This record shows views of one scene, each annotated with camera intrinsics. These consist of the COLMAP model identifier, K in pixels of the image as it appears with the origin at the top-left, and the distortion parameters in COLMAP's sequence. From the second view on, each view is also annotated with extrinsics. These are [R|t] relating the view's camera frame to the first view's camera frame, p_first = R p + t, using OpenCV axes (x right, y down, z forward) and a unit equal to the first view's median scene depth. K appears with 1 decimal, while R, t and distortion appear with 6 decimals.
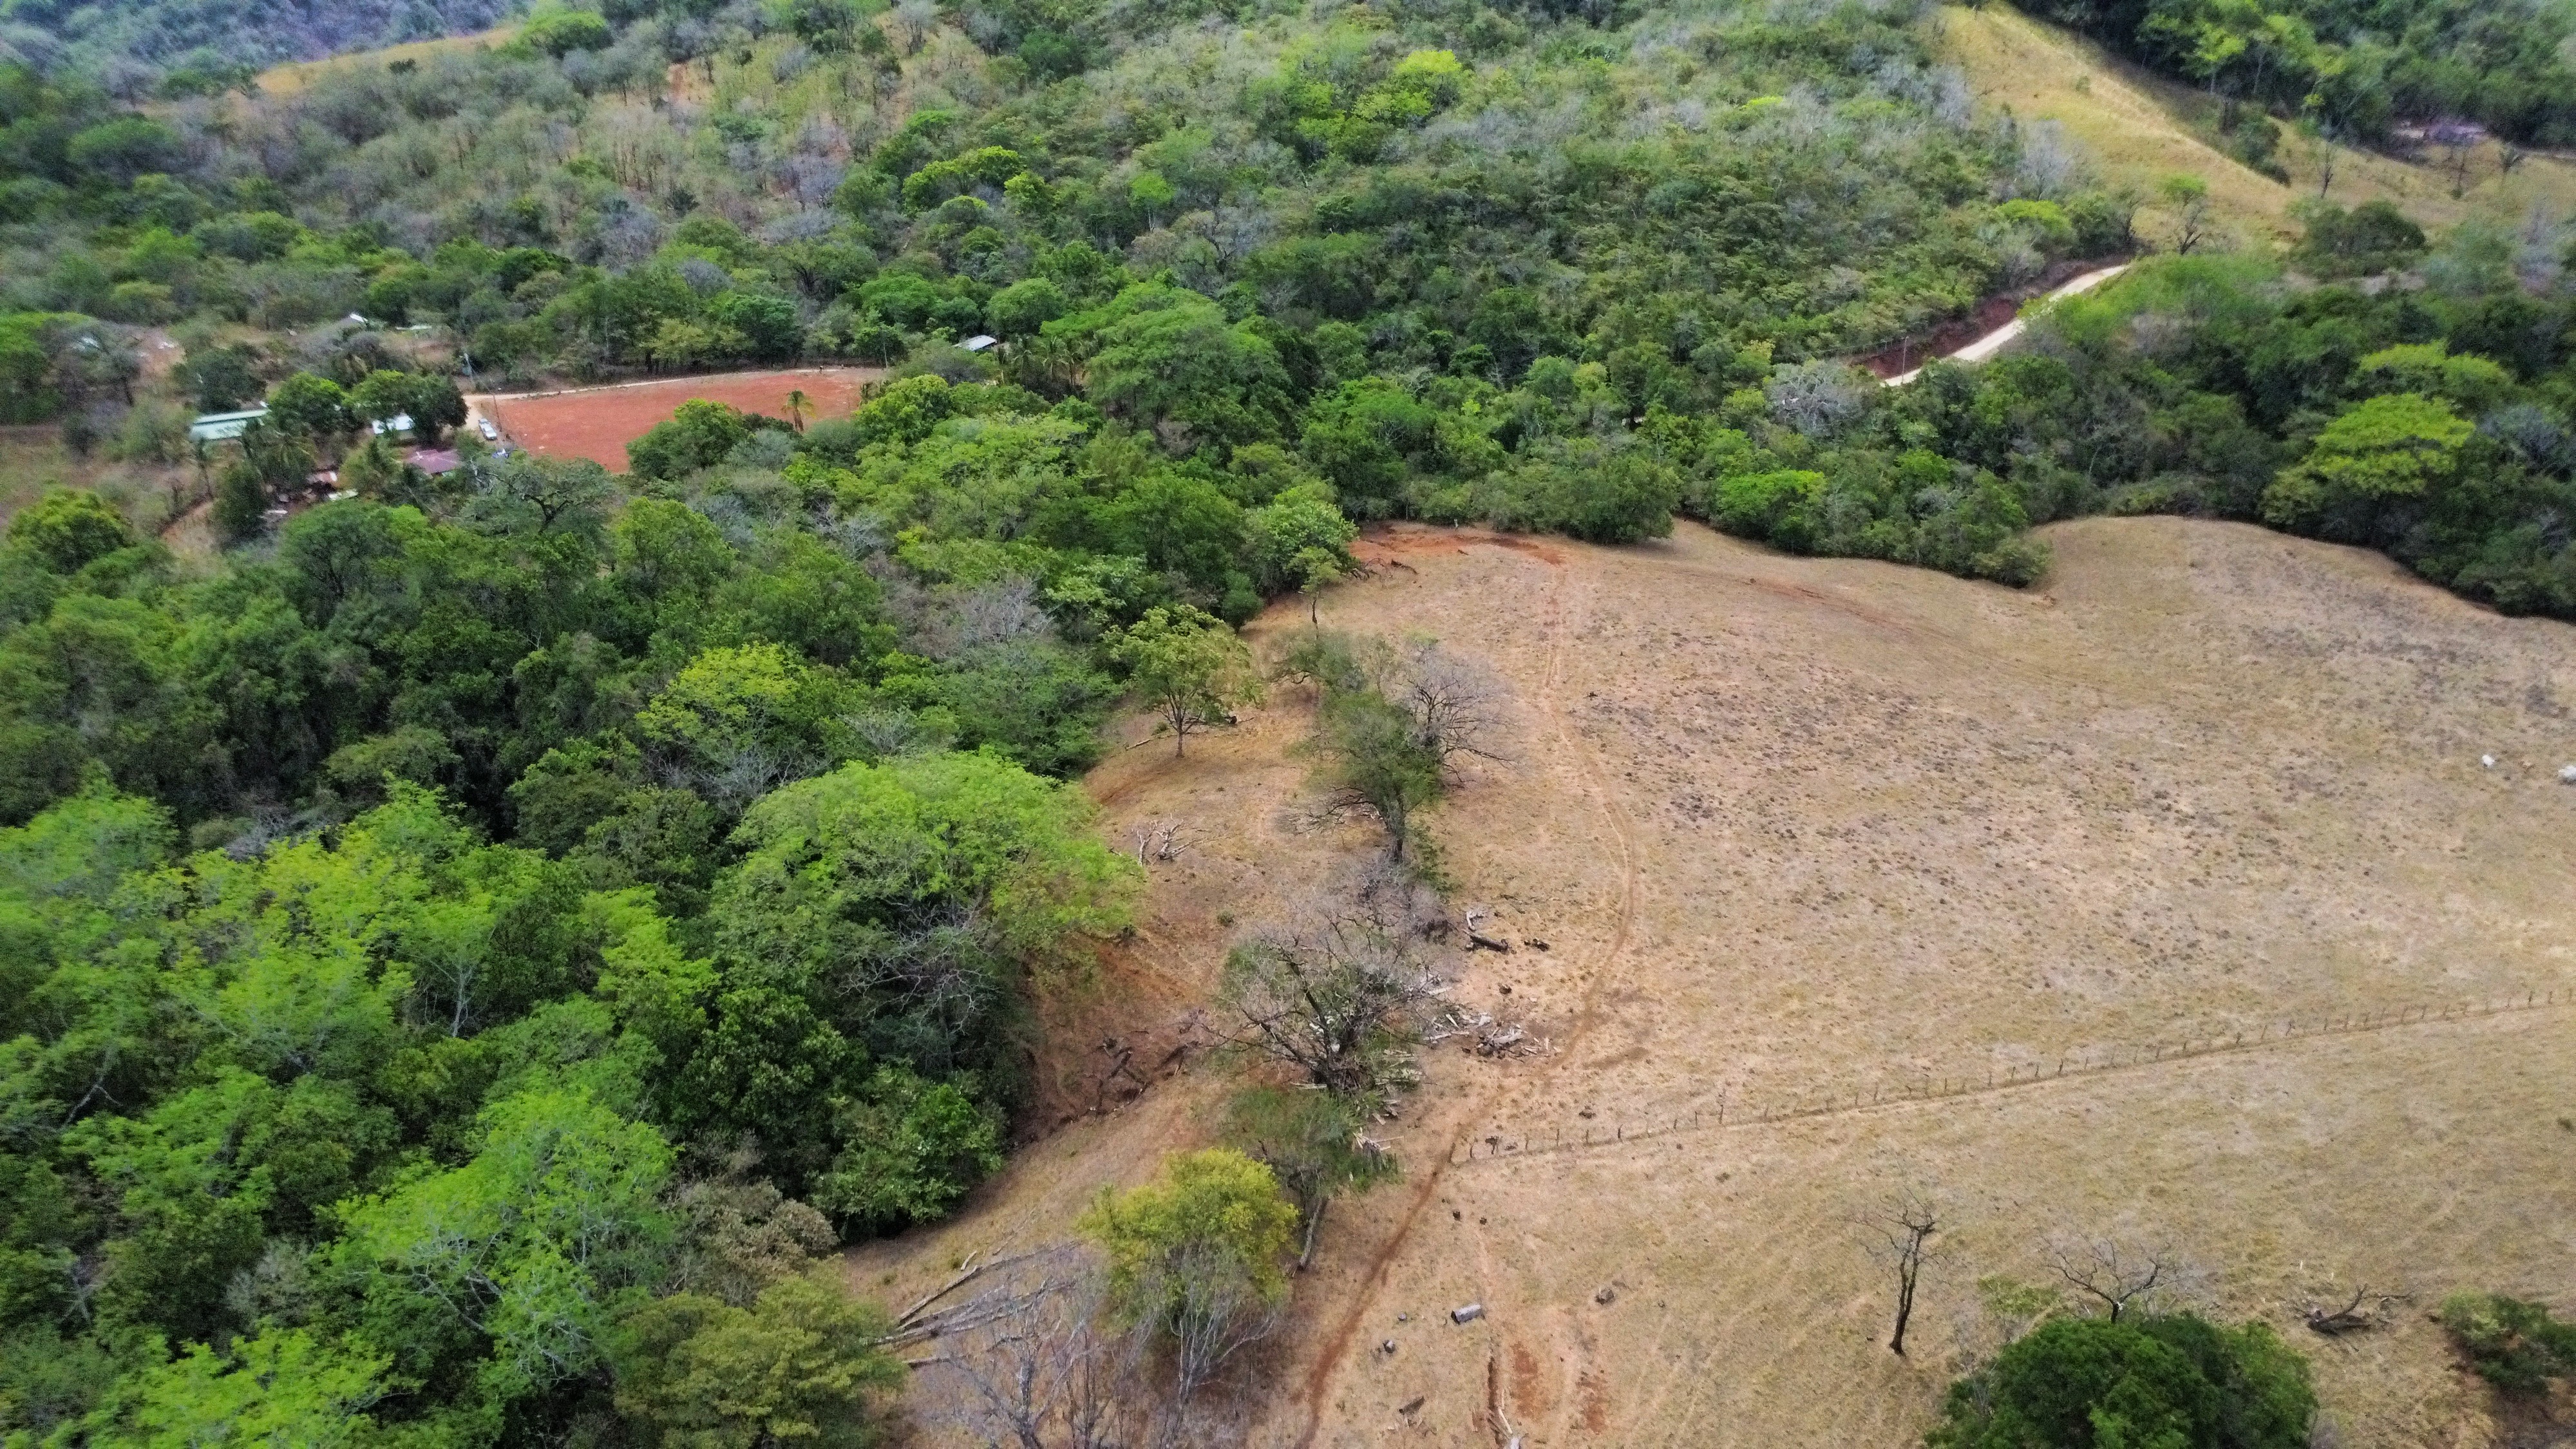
lens RADIAL K [[1882.6, 0, 1274.9], [0, 1882.6, 711.6], [0, 0, 1]] dist [-0.025743, -0.011062]
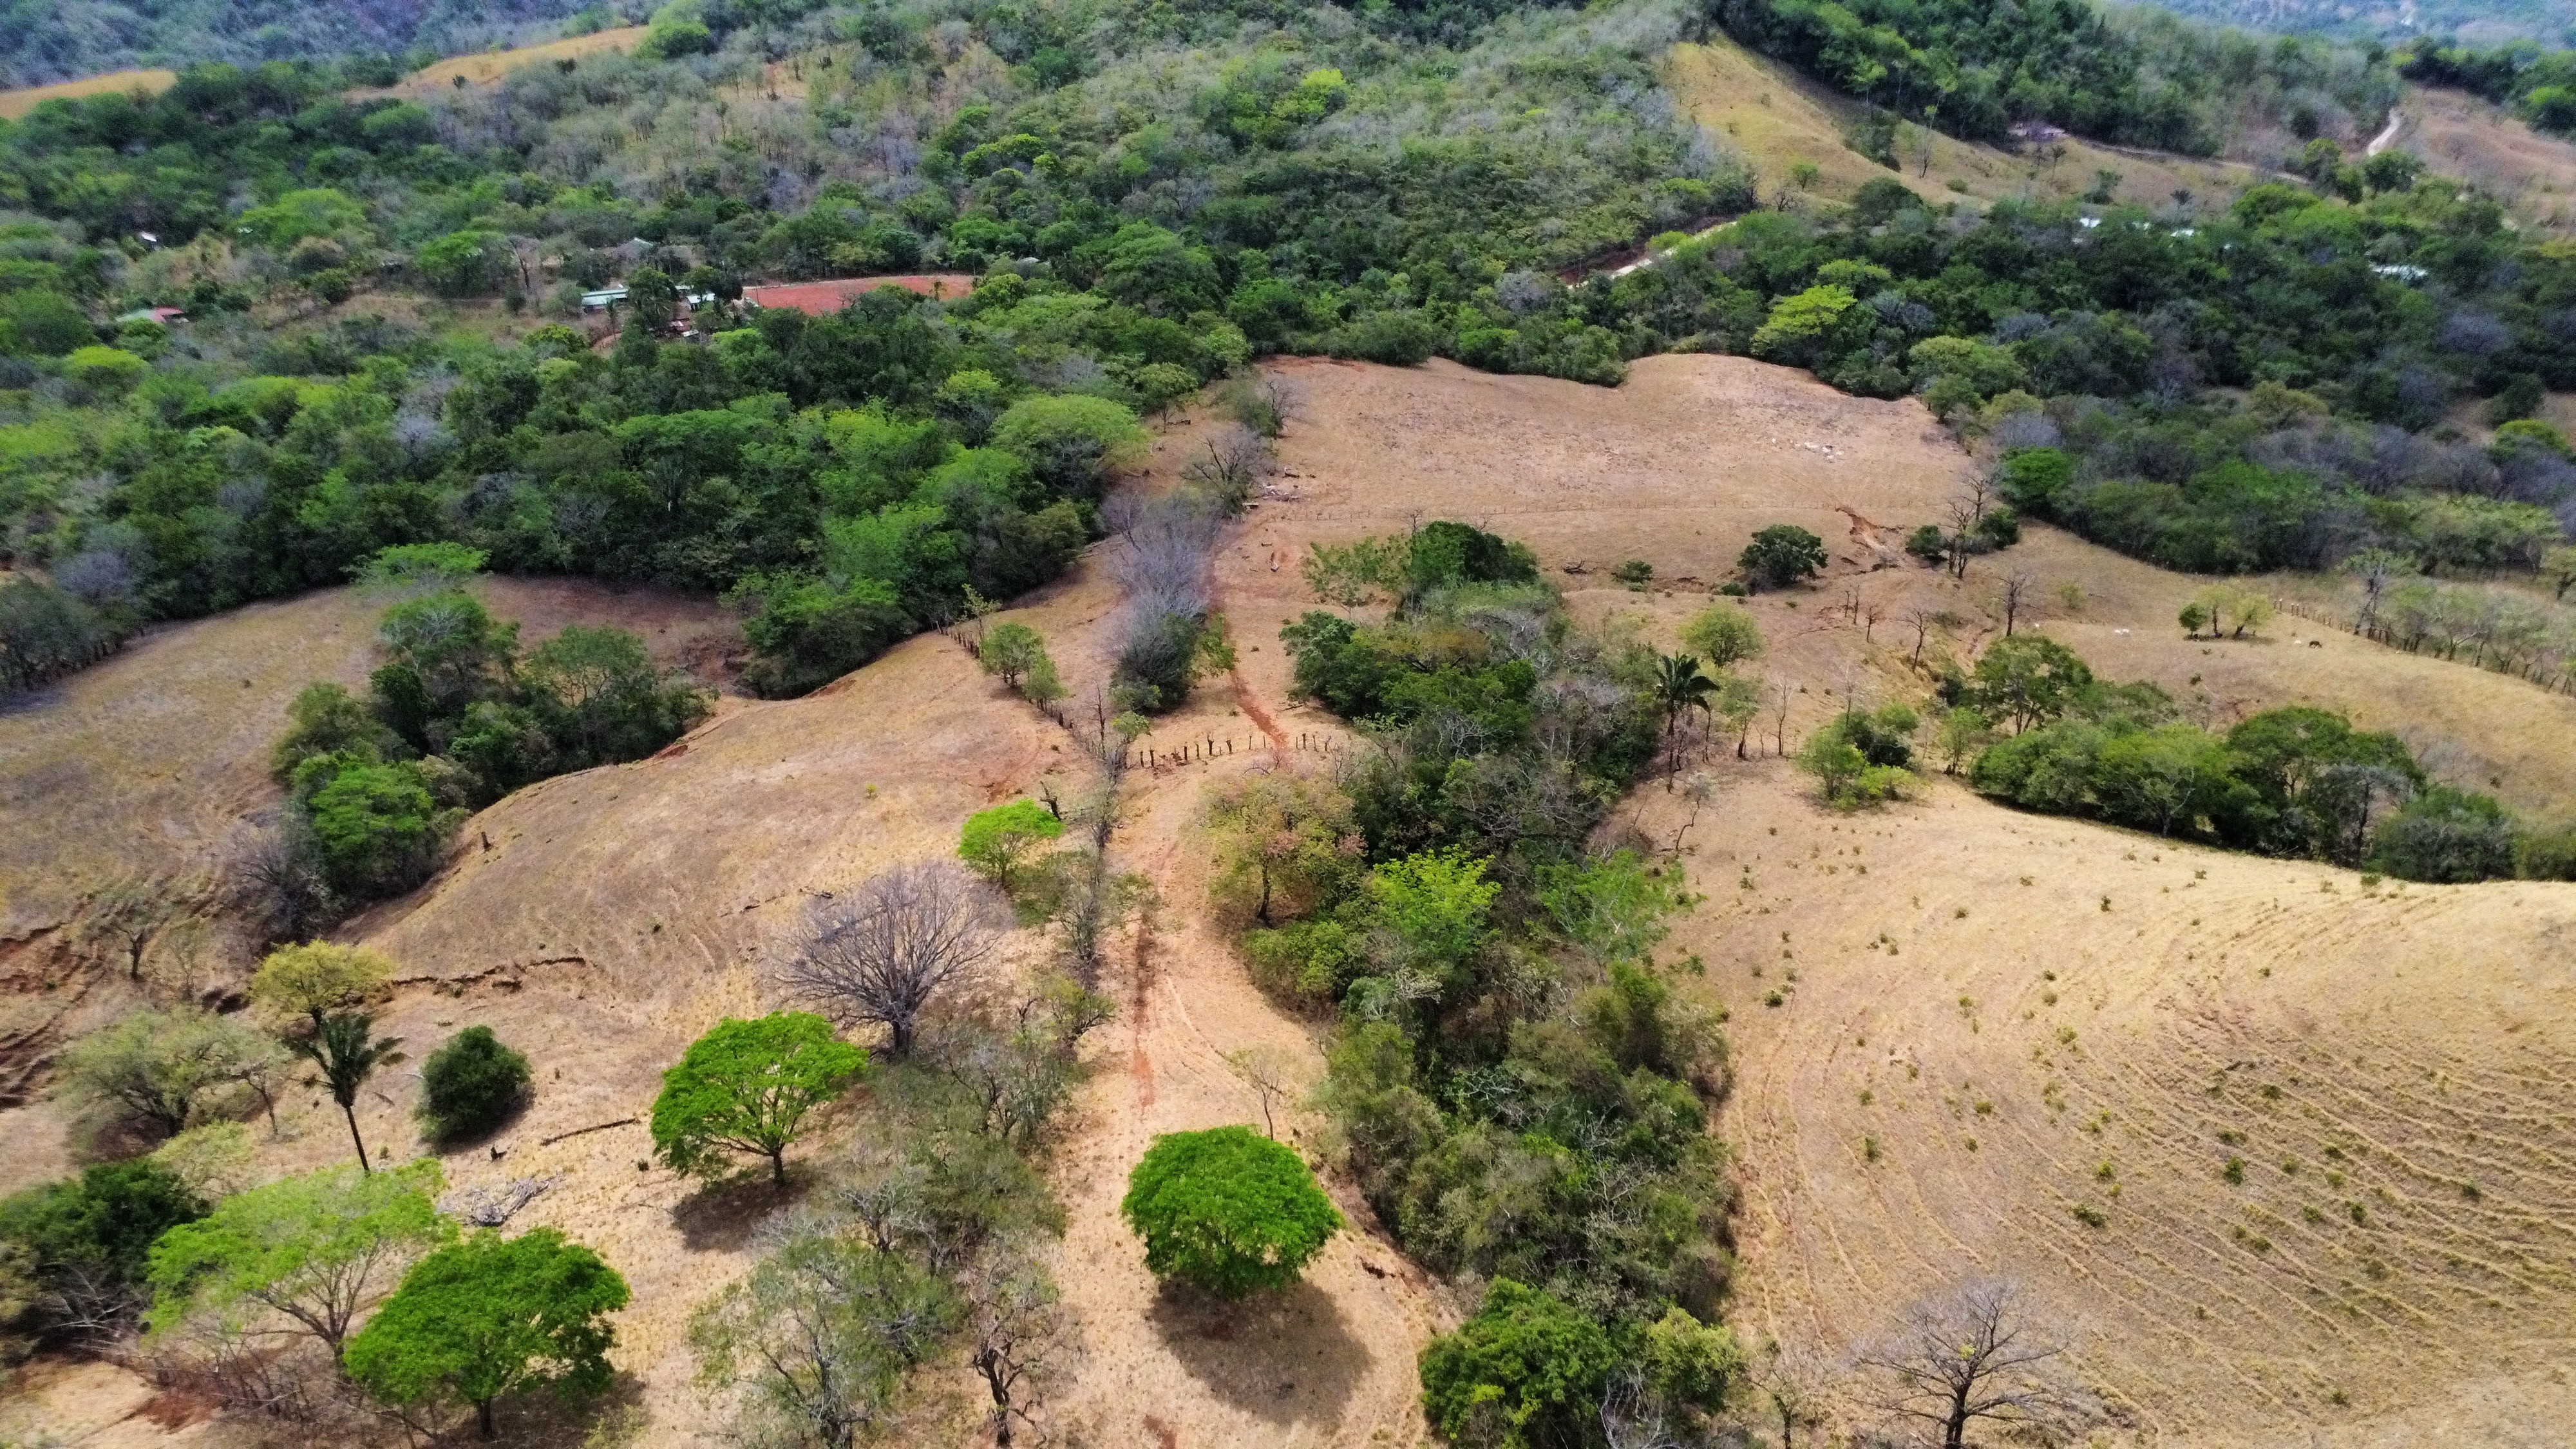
lens RADIAL K [[1882.6, 0, 1291.3], [0, 1882.6, 713.9], [0, 0, 1]] dist [-0.025743, -0.011062]
pose [[0.999412, 0.001579, 0.034238, 0.012357], [-0.002123, 0.999872, 0.015843, 0.172367], [-0.034208, -0.015906, 0.999288, -0.645713]]
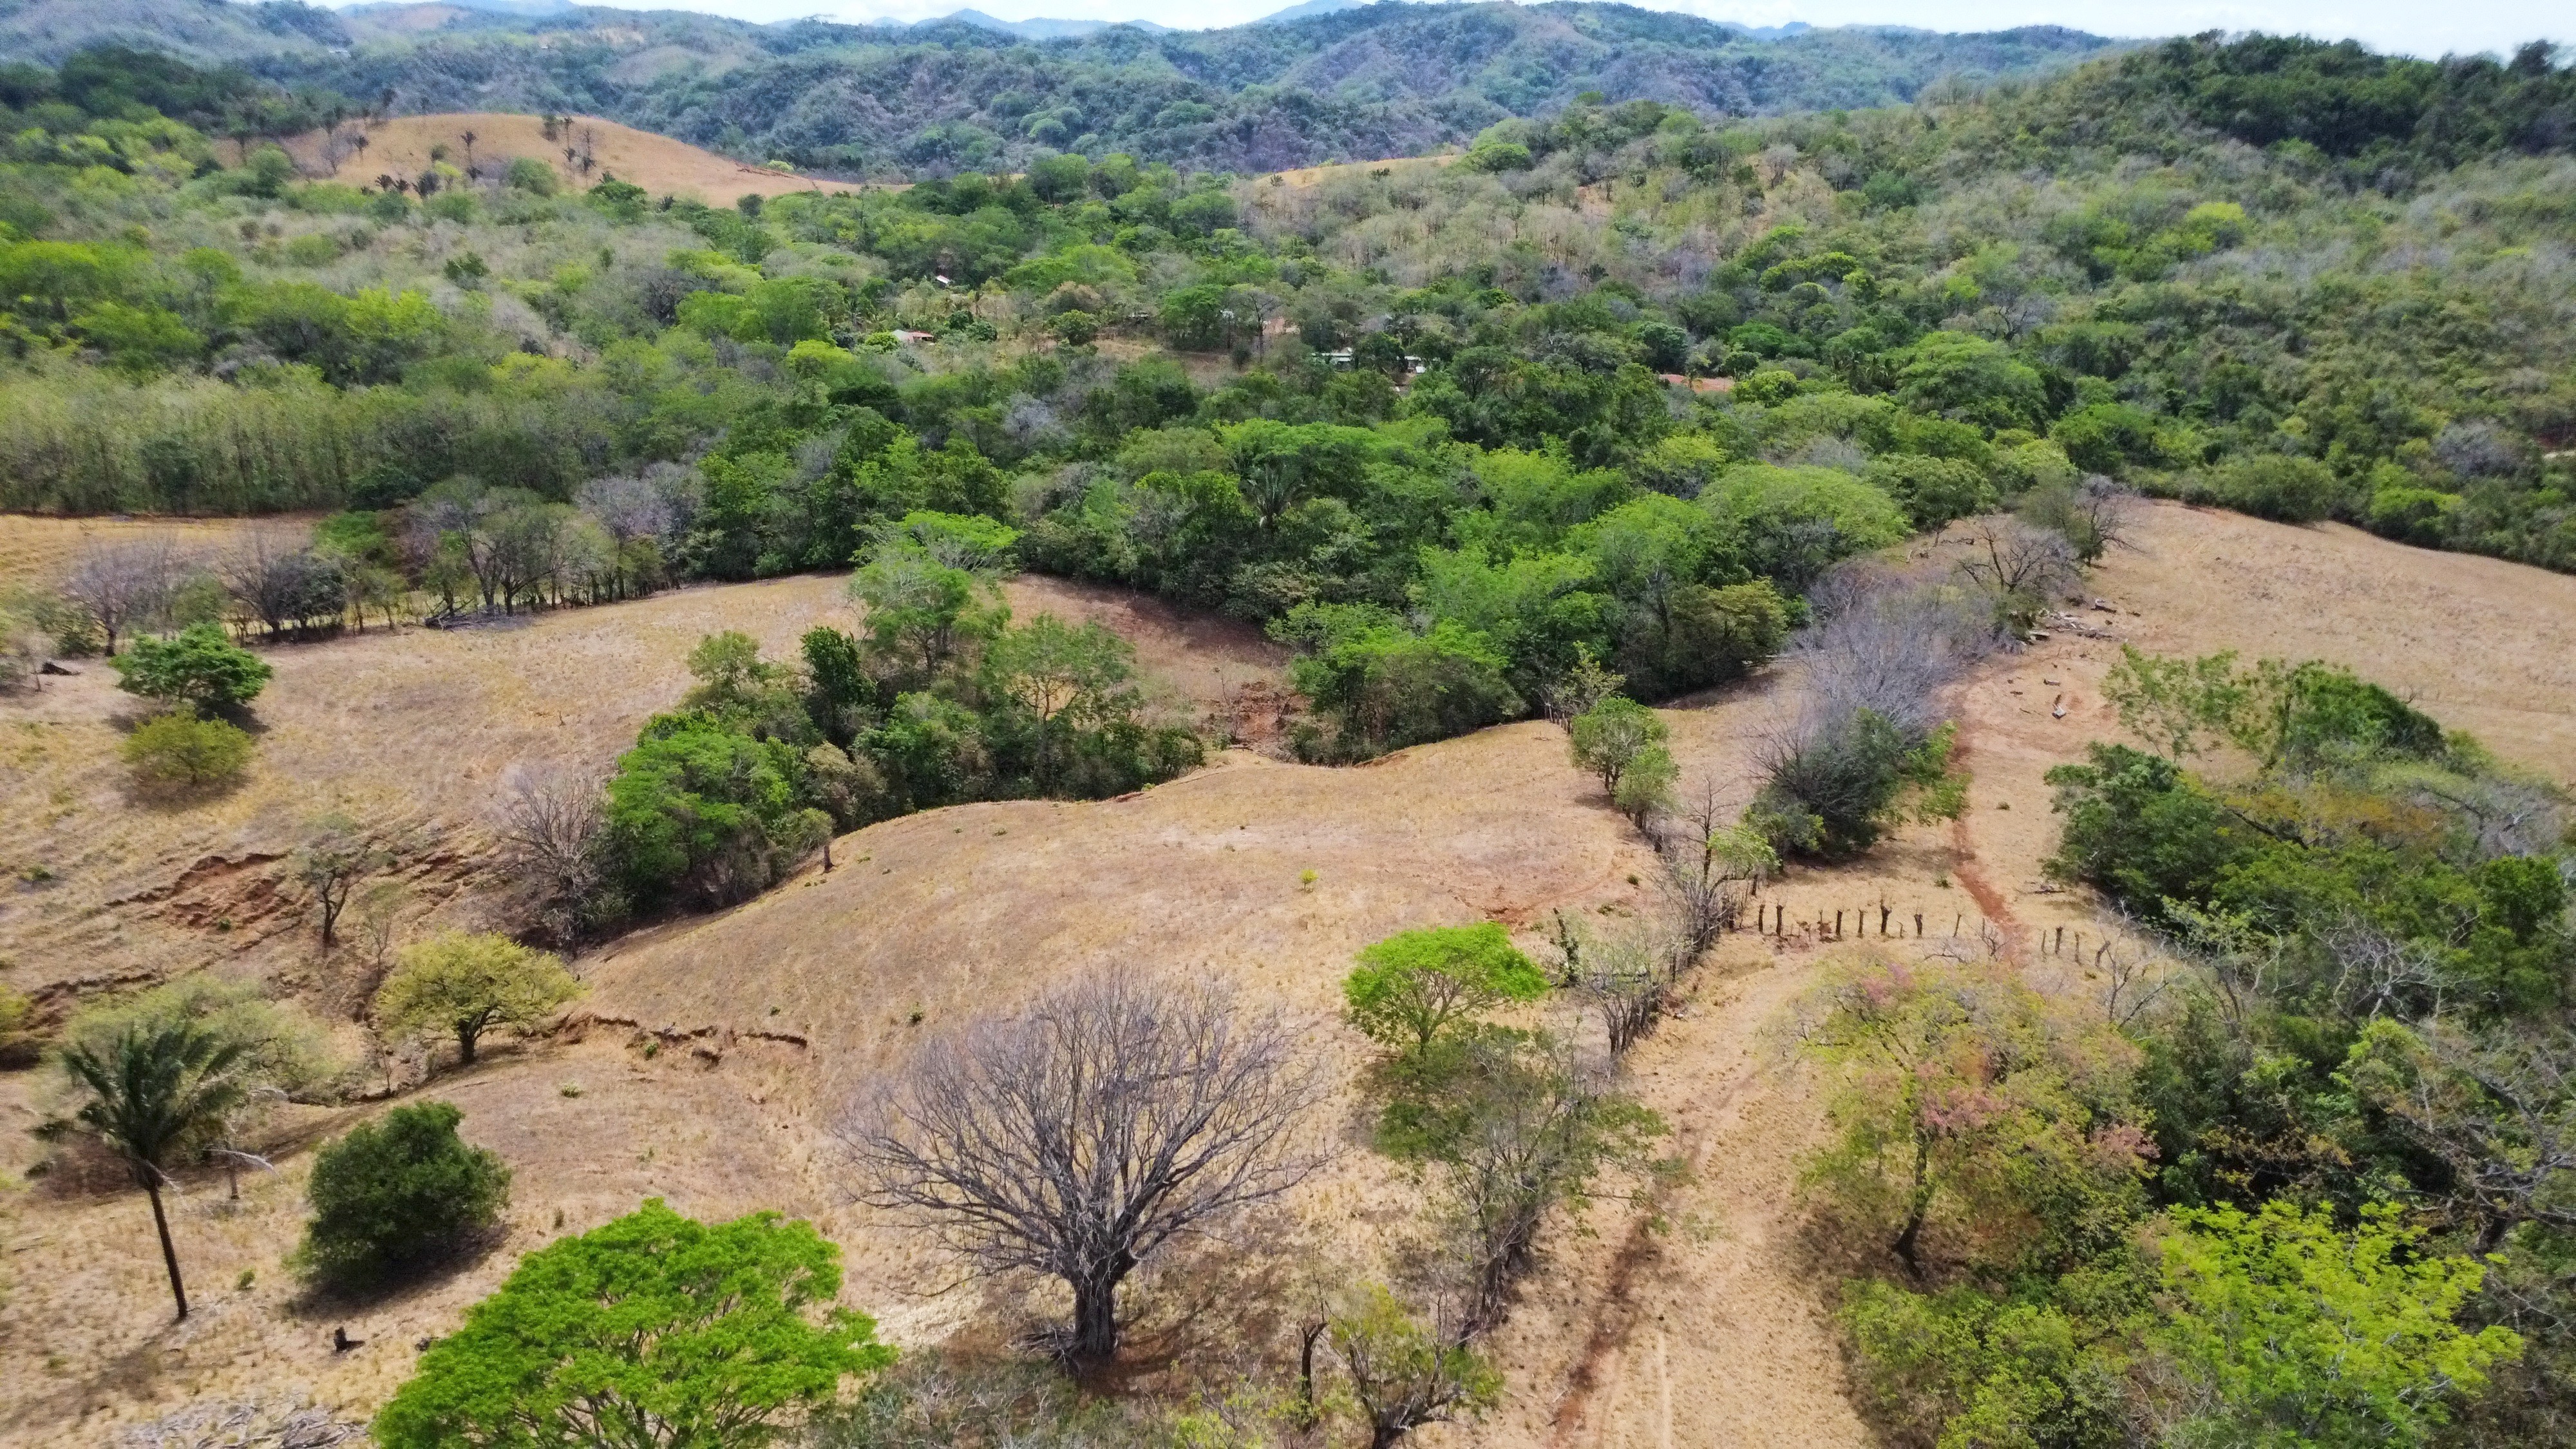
lens RADIAL K [[1882.6, 0, 1292.1], [0, 1882.6, 710.3], [0, 0, 1]] dist [-0.025743, -0.011062]
pose [[0.919478, 0.151542, -0.362759, 0.027563], [-0.182448, 0.981824, -0.052293, 0.194007], [0.348241, 0.114267, 0.930415, -0.390680]]
